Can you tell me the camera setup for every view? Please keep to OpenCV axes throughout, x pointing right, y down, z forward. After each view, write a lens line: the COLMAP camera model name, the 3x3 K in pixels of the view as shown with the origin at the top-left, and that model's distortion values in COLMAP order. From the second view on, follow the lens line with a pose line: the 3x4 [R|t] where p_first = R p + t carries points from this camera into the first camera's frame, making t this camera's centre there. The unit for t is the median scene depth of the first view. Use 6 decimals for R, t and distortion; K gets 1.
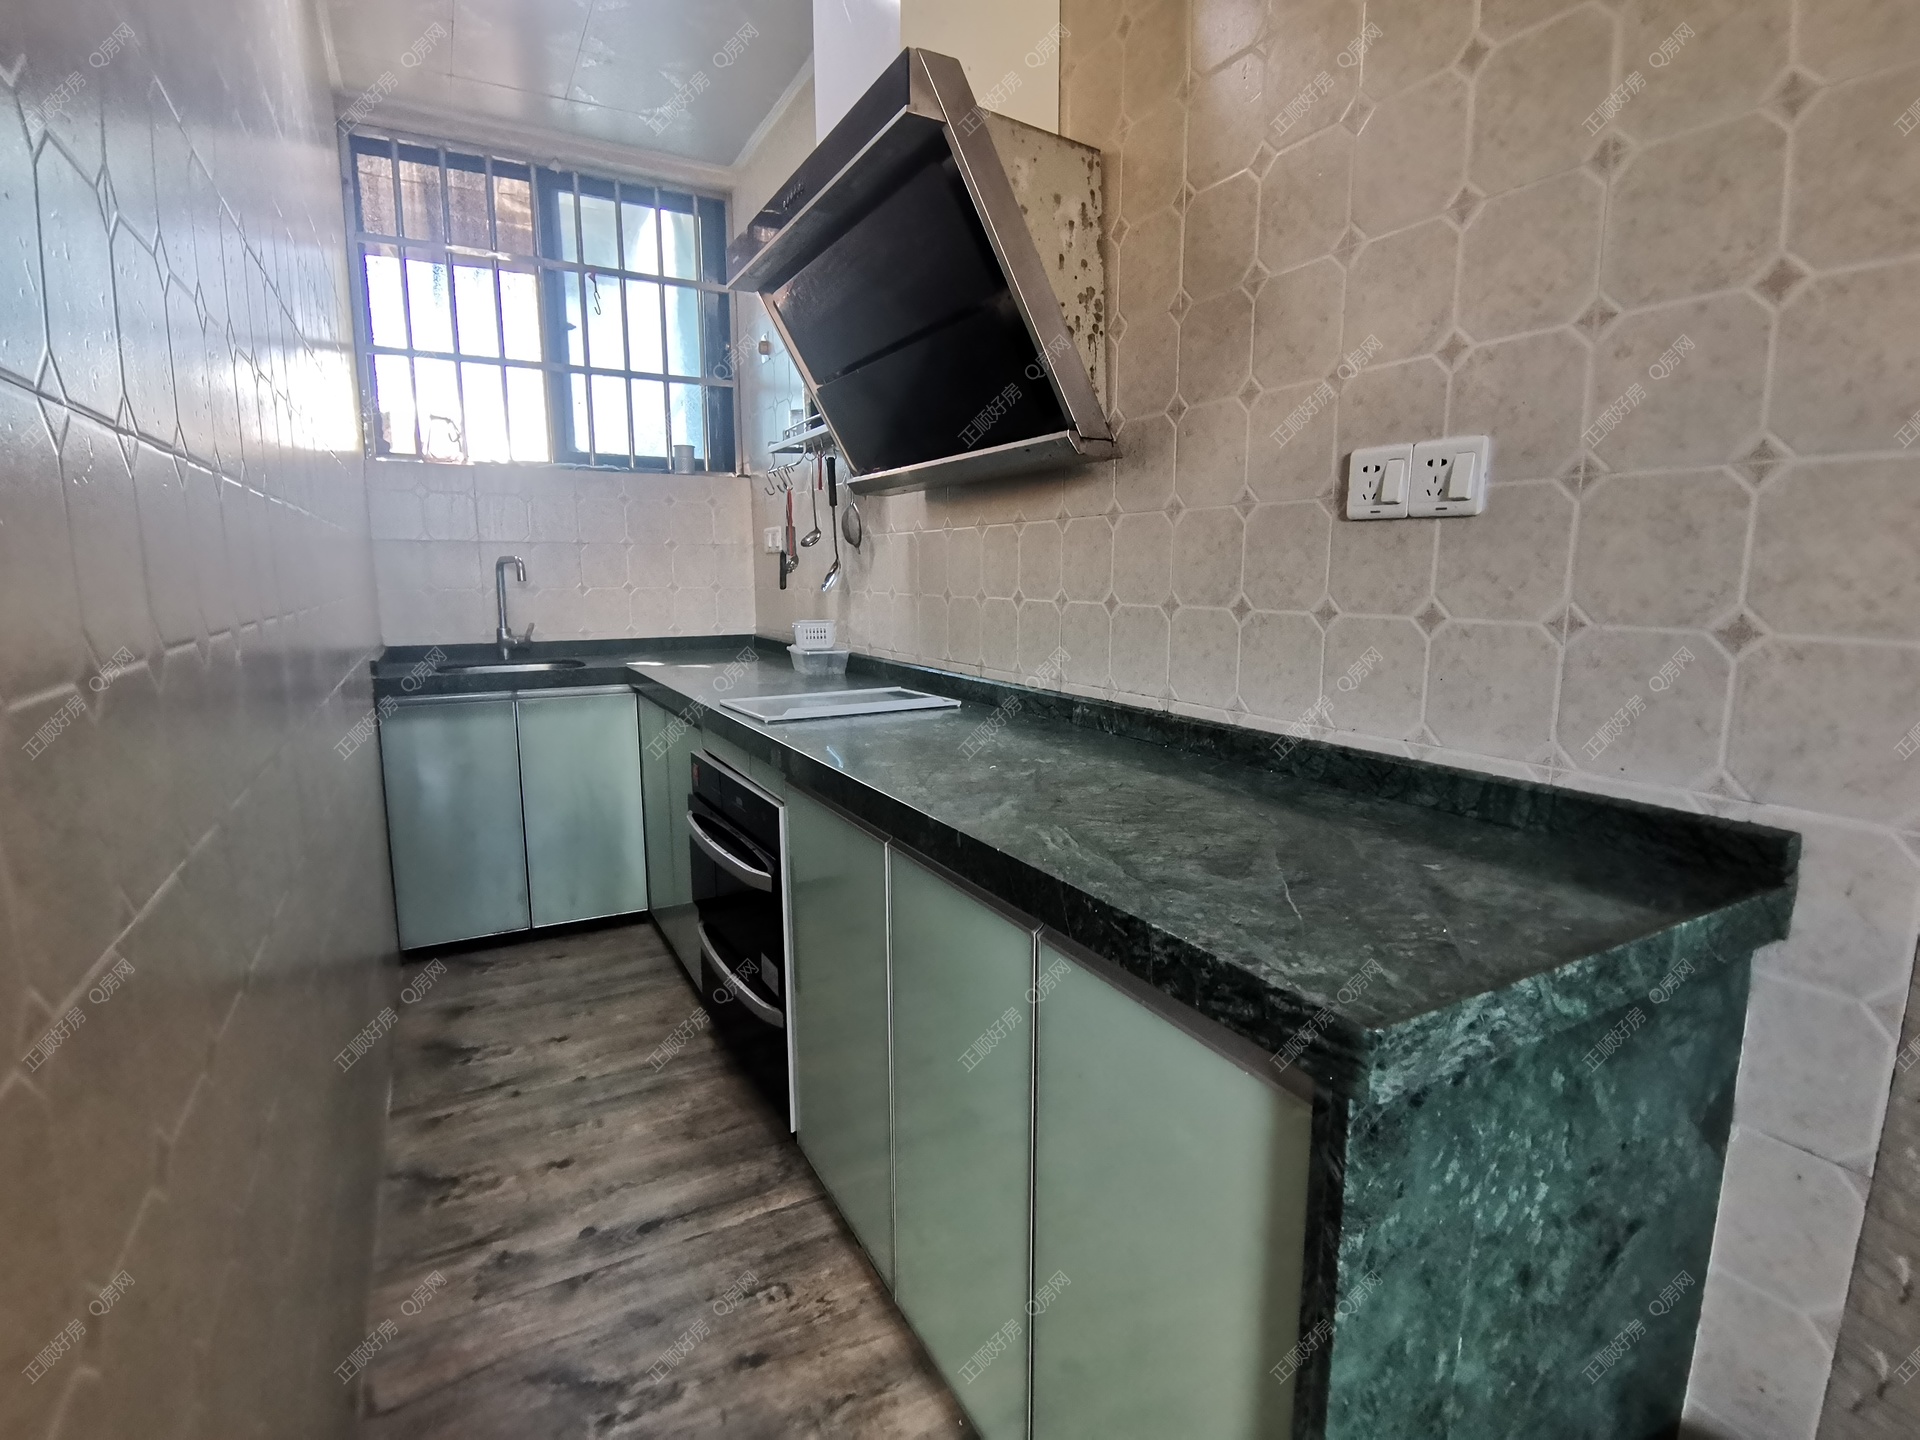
lens RADIAL K [[943.9, 0, 943.9], [0, 943.9, 711.7], [0, 0, 1]] dist [-0.003266, -0.000457]
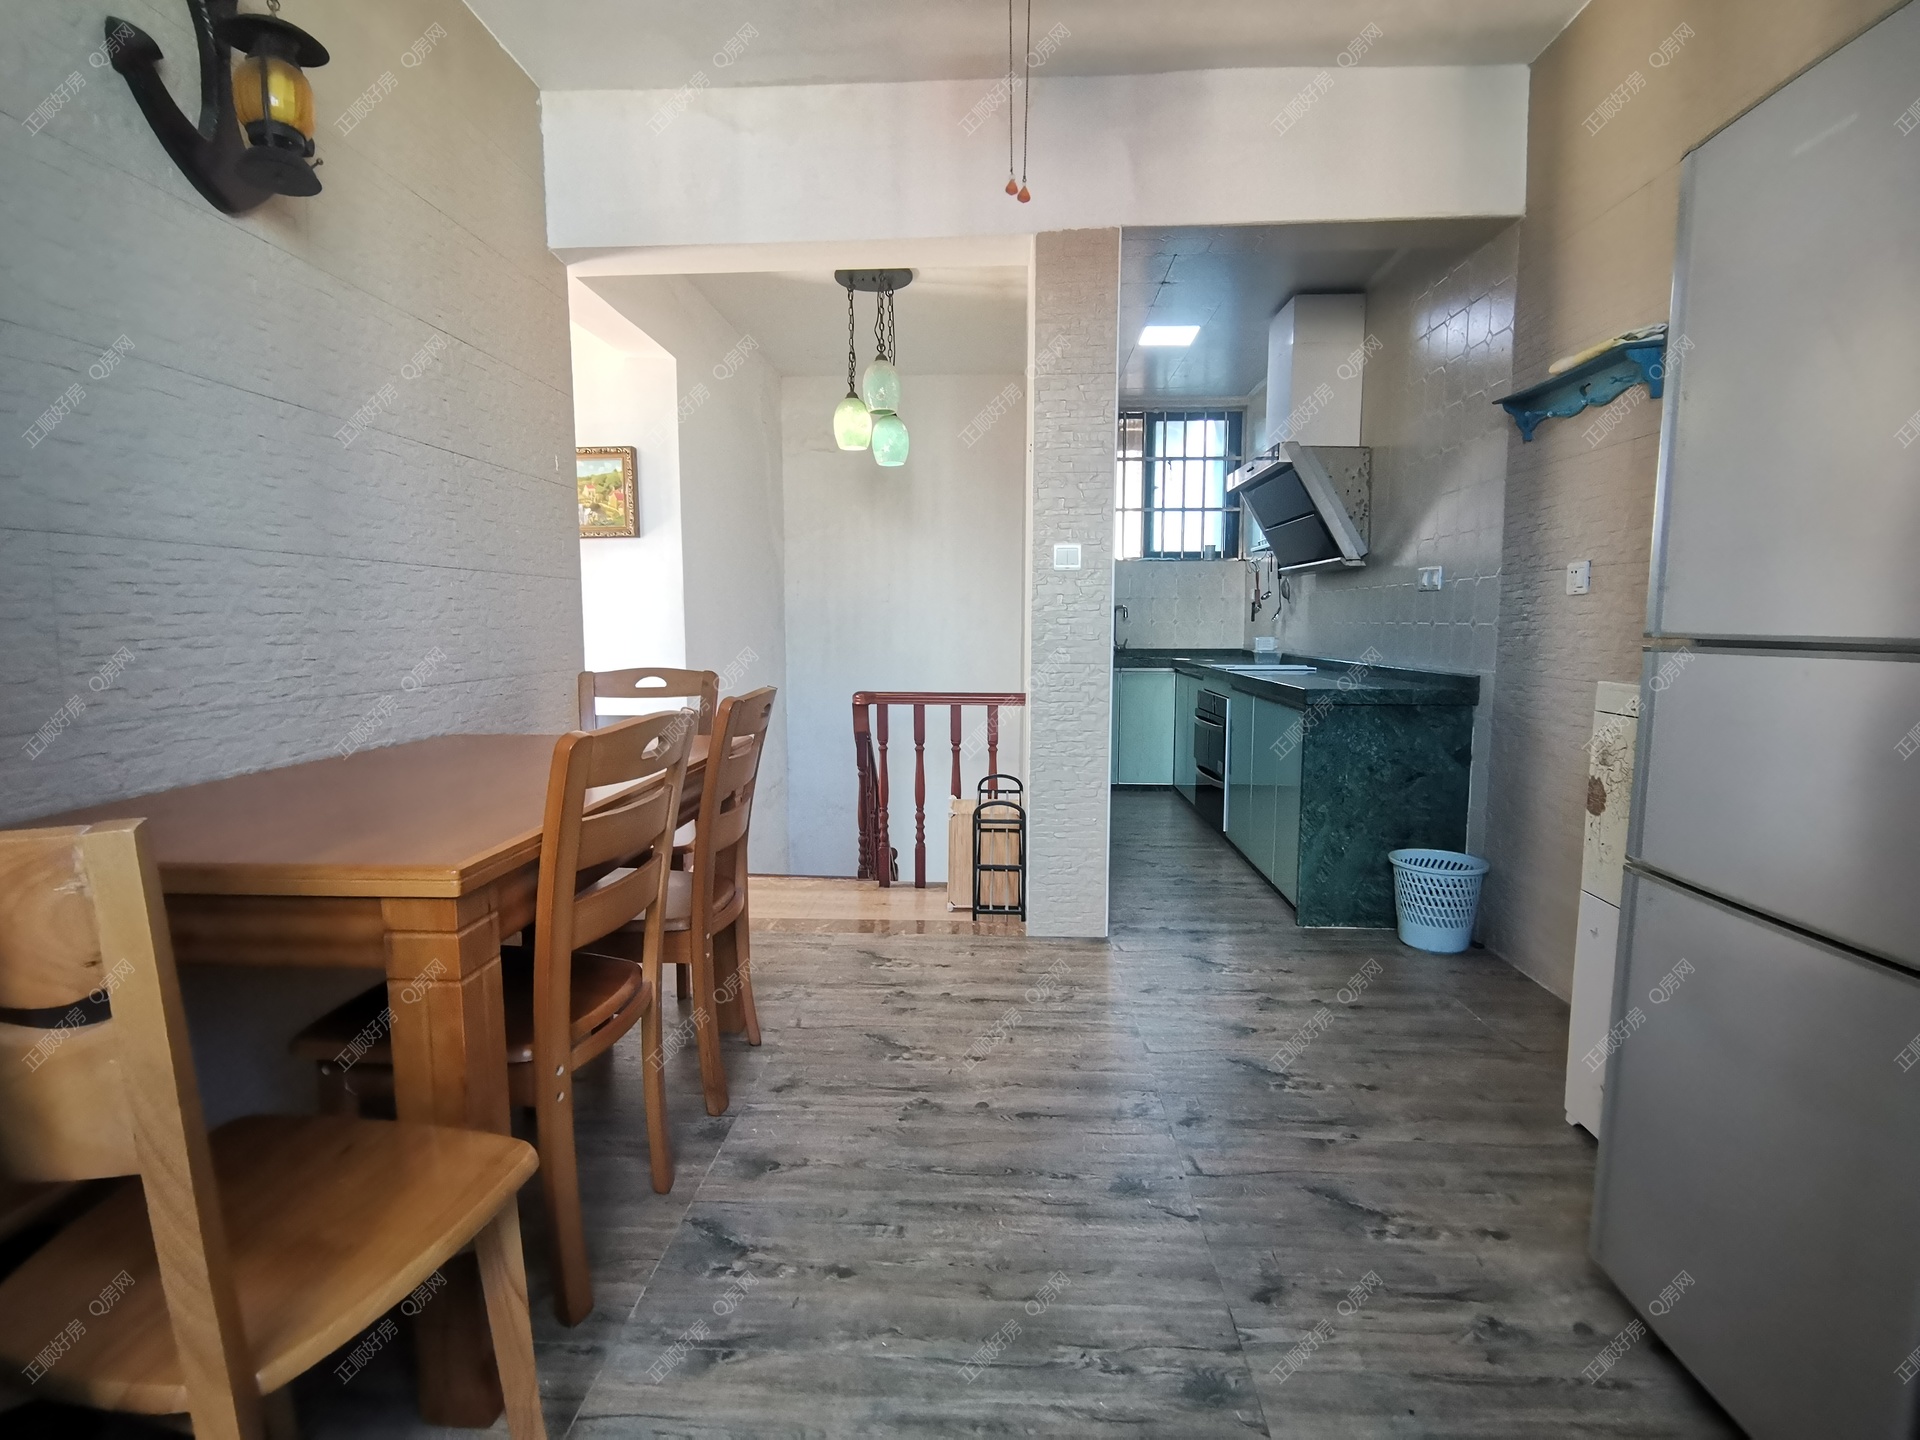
lens RADIAL K [[943.9, 0, 954.8], [0, 943.9, 727.0], [0, 0, 1]] dist [-0.003266, -0.000457]
pose [[0.856717, 0.063847, -0.511820, 0.283134], [-0.082094, 0.996538, -0.013101, 0.148214], [0.509212, 0.053241, 0.858993, -0.880456]]
